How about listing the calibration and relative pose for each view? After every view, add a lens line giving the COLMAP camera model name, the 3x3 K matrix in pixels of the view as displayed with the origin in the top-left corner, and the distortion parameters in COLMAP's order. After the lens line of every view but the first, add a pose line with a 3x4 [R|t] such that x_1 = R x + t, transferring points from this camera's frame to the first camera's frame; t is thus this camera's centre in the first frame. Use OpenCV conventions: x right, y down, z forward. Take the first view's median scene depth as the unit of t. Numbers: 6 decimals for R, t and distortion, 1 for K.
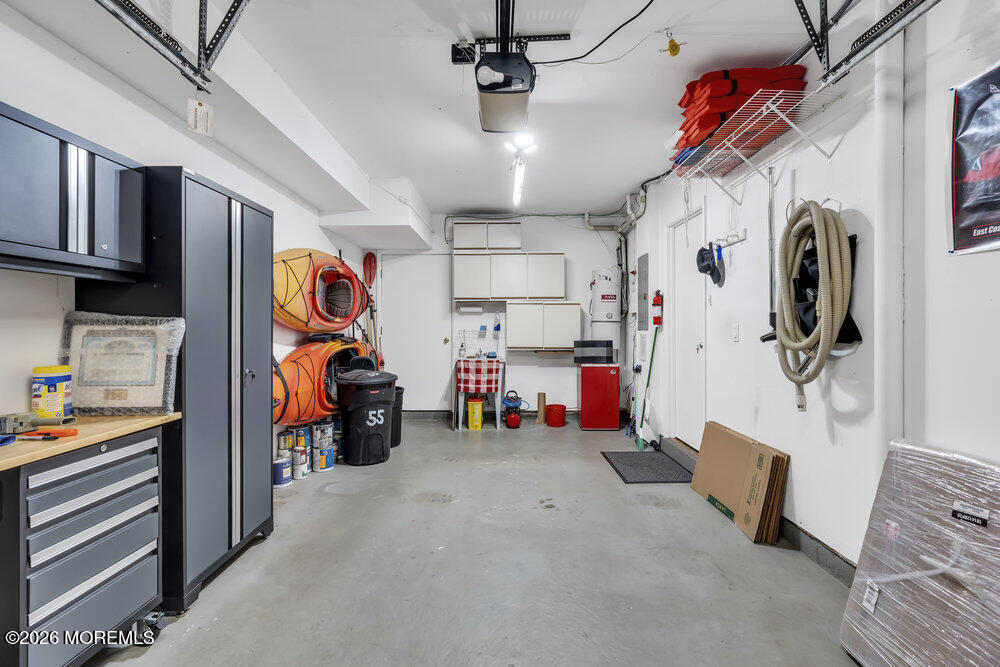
lens RADIAL K [[447.4, 0, 494.6], [0, 447.4, 329.5], [0, 0, 1]] dist [-0.007961, 0.001373]
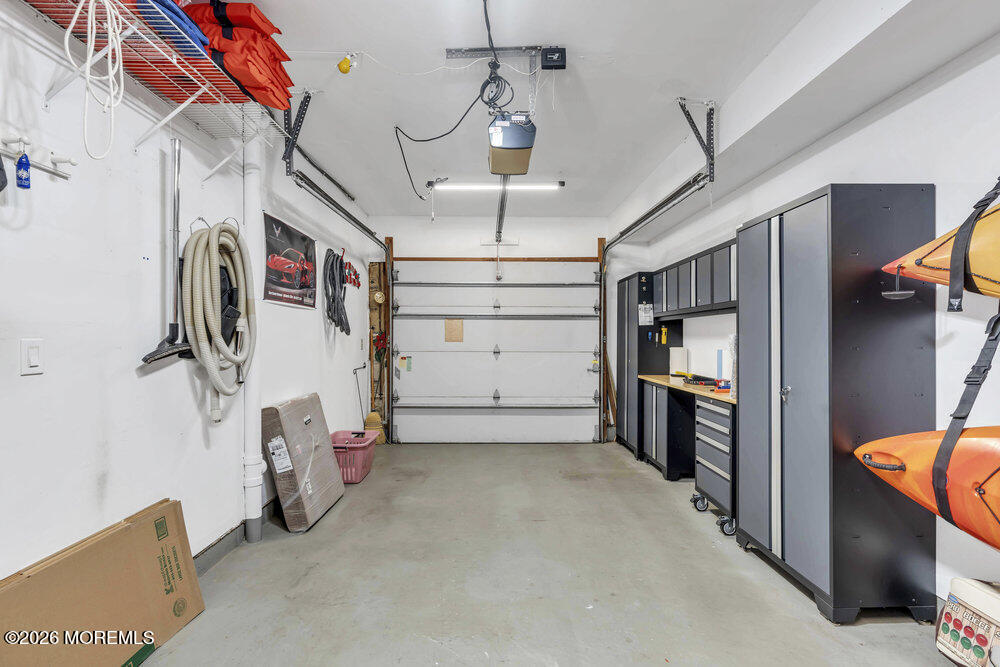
lens RADIAL K [[447.4, 0, 499.7], [0, 447.4, 333.6], [0, 0, 1]] dist [-0.007961, 0.001373]
pose [[-0.999348, 0.001185, -0.036087, 0.086013], [0.001317, 0.999993, -0.003627, -0.018588], [0.036082, -0.003673, -0.999342, 2.041787]]
